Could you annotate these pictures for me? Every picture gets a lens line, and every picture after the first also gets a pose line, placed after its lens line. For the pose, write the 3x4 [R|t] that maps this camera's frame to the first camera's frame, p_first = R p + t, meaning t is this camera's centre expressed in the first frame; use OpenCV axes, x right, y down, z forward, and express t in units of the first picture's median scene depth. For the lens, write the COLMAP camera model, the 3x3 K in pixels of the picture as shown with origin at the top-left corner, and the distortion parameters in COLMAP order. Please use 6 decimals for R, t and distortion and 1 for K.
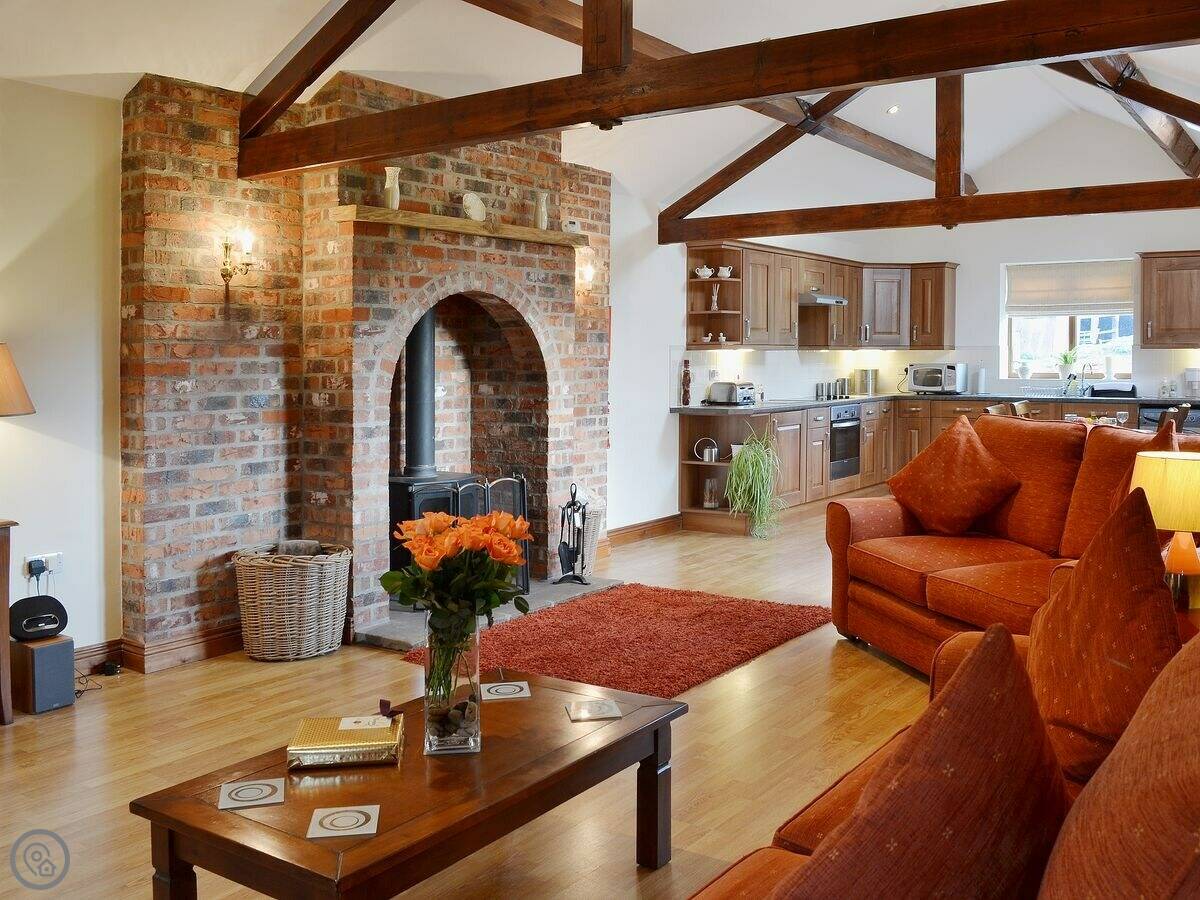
lens RADIAL K [[1078.4, 0, 643.7], [0, 1078.4, 400.0], [0, 0, 1]] dist [-0.064291, -0.005729]
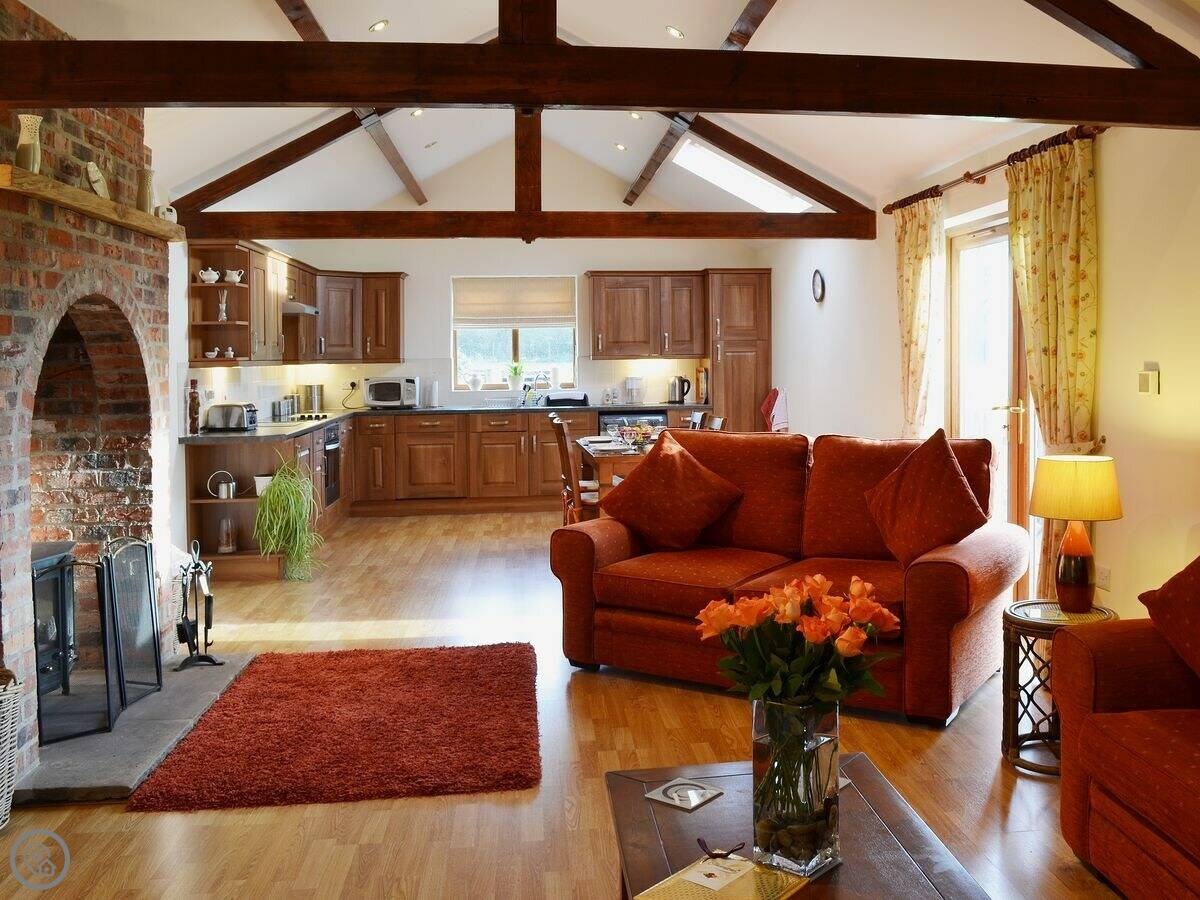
lens RADIAL K [[1086.8, 0, 691.6], [0, 1086.8, 405.7], [0, 0, 1]] dist [-0.083488, -0.002186]
pose [[0.755276, -0.034035, 0.654522, -0.325470], [0.036193, 0.999293, 0.010199, -0.017470], [-0.654406, 0.015987, 0.755974, 0.185478]]
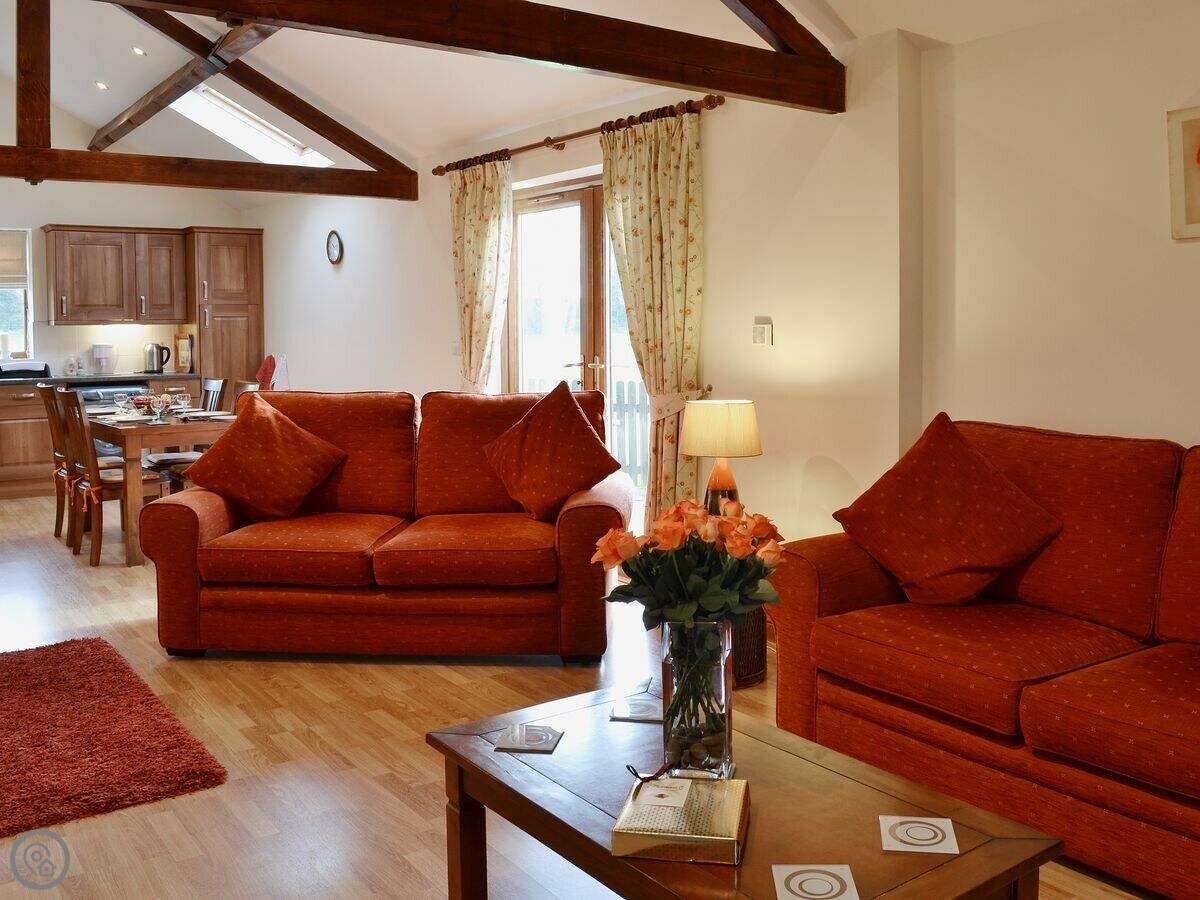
lens RADIAL K [[1078.4, 0, 643.7], [0, 1078.4, 400.0], [0, 0, 1]] dist [-0.064291, -0.005729]
pose [[0.366519, -0.061680, 0.928364, -0.402758], [0.042731, 0.997863, 0.049427, -0.010536], [-0.929429, 0.021554, 0.368371, 0.295218]]
